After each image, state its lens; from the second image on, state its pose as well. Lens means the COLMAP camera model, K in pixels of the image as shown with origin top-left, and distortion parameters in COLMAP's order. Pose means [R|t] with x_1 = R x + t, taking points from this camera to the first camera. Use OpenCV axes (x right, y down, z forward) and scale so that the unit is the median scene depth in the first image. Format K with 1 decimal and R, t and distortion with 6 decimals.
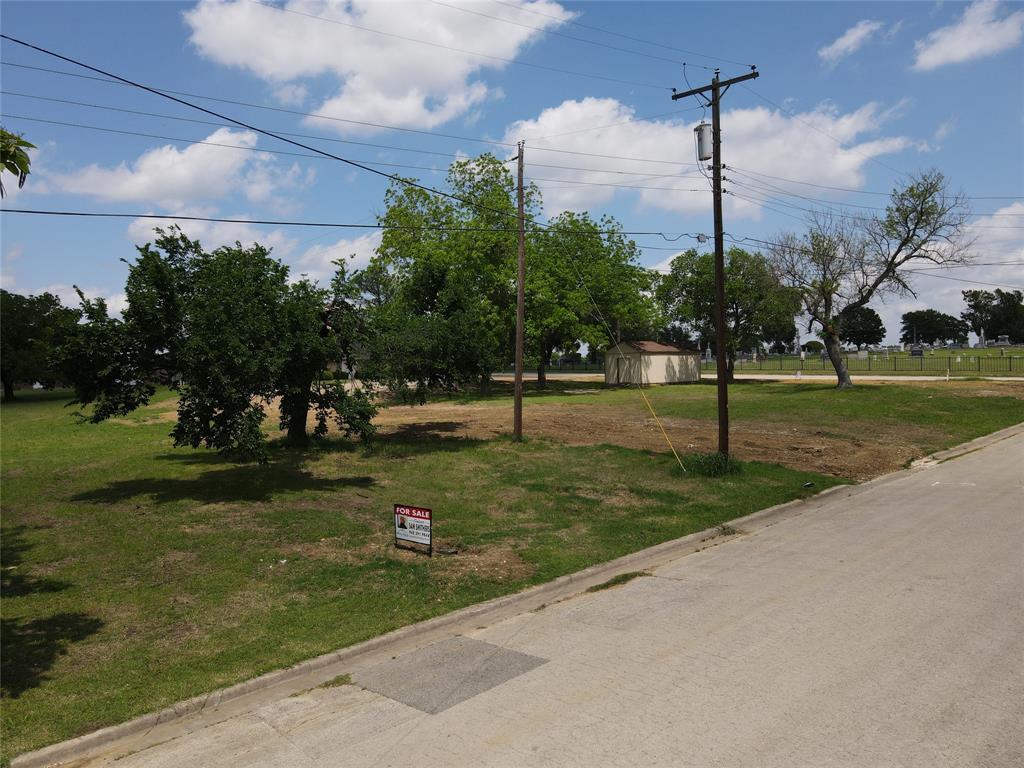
lens RADIAL K [[754.2, 0, 497.5], [0, 754.2, 383.5], [0, 0, 1]] dist [0.005532, 0.003926]
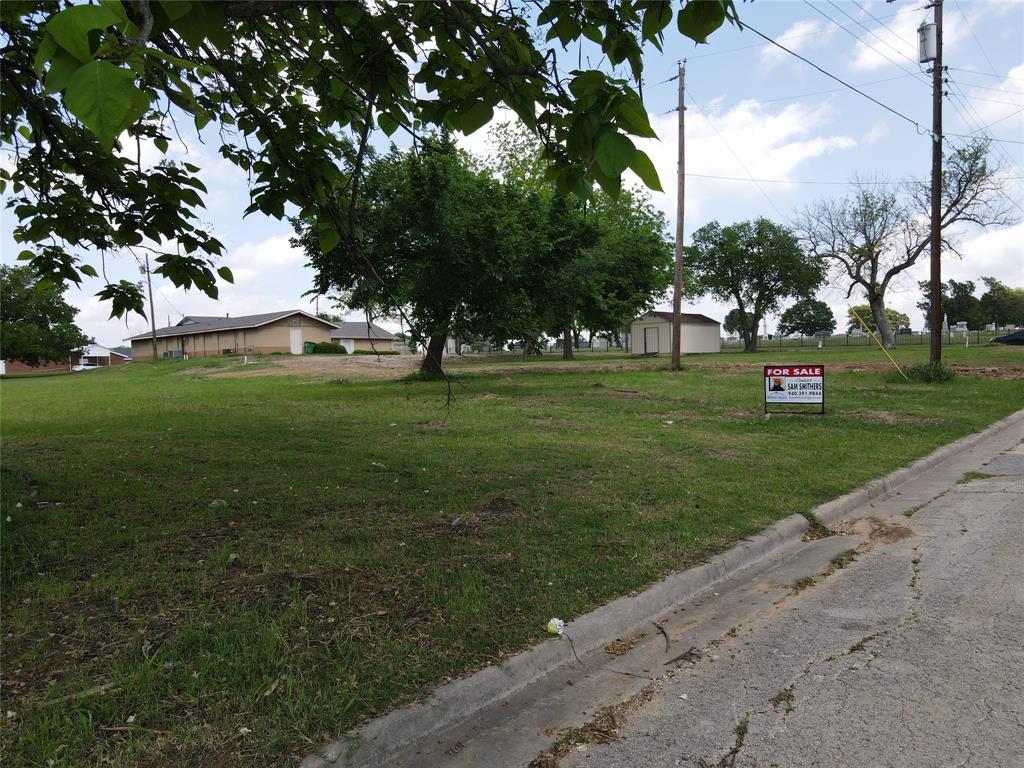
lens RADIAL K [[754.2, 0, 497.5], [0, 754.2, 383.5], [0, 0, 1]] dist [0.005532, 0.003926]
pose [[0.997658, -0.005152, 0.068202, -0.350949], [0.004869, 0.999979, 0.004310, 0.115274], [-0.068223, -0.003968, 0.997662, 0.053249]]
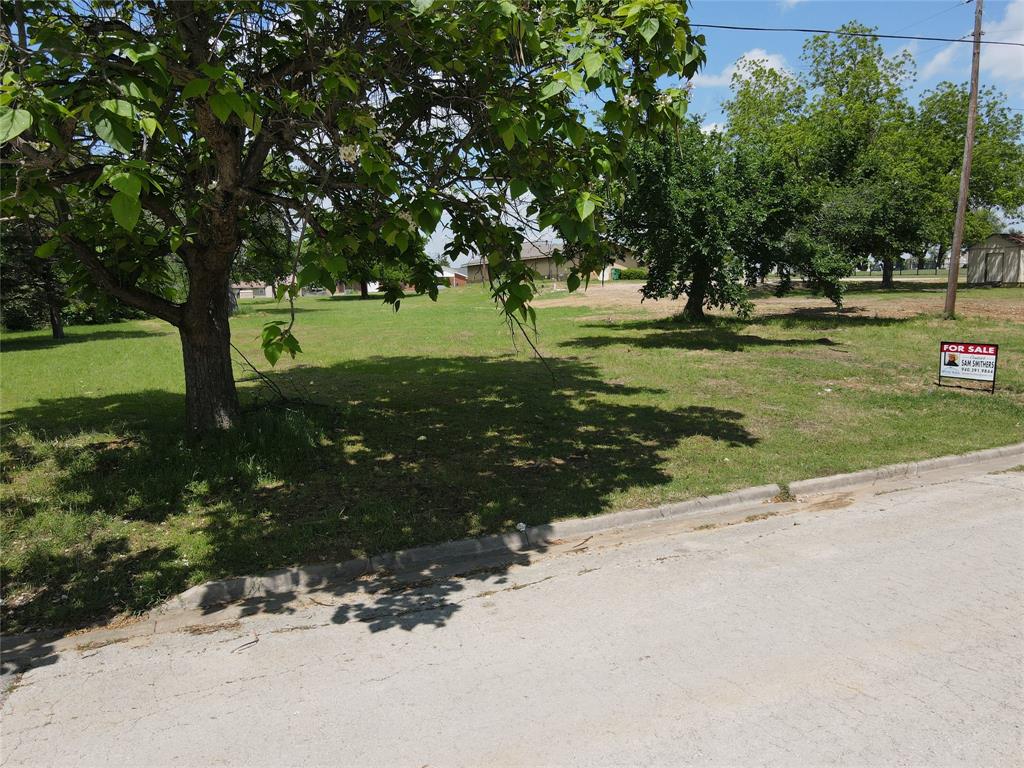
lens RADIAL K [[746.8, 0, 504.3], [0, 746.8, 389.3], [0, 0, 1]] dist [-0.002071, 0.002202]
pose [[0.938092, 0.054001, -0.342151, -0.219851], [-0.011108, 0.991955, 0.126103, 0.069111], [0.346208, -0.114495, 0.931145, -0.071893]]
